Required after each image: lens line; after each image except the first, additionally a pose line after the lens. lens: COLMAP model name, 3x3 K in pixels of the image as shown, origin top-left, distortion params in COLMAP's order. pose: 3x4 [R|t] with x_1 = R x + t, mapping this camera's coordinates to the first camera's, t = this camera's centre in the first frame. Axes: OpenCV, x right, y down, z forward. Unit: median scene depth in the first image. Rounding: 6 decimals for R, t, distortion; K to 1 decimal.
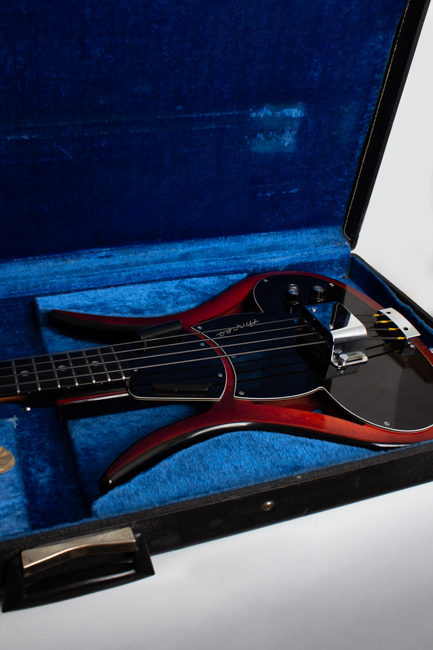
lens RADIAL K [[745.4, 0, 216.5], [0, 745.4, 325.0], [0, 0, 1]] dist [-0.091301, 0.025938]
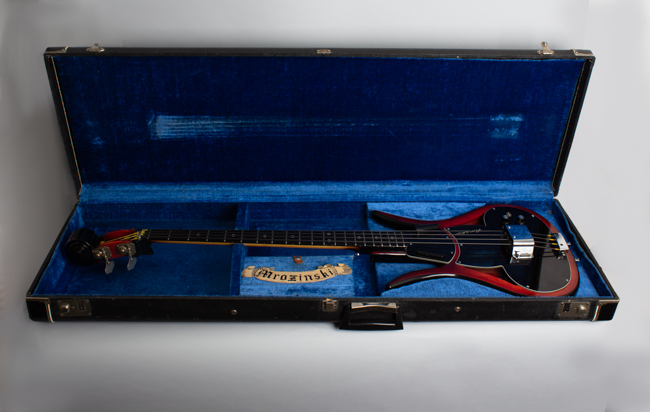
lens RADIAL K [[649.5, 0, 325.0], [0, 649.5, 206.0], [0, 0, 1]] dist [-0.238932, 0.003050]
pose [[0.951131, 0.121180, -0.284018, 0.130054], [-0.132084, 0.991047, -0.019487, 0.018251], [0.279113, 0.056049, 0.958621, -0.637449]]
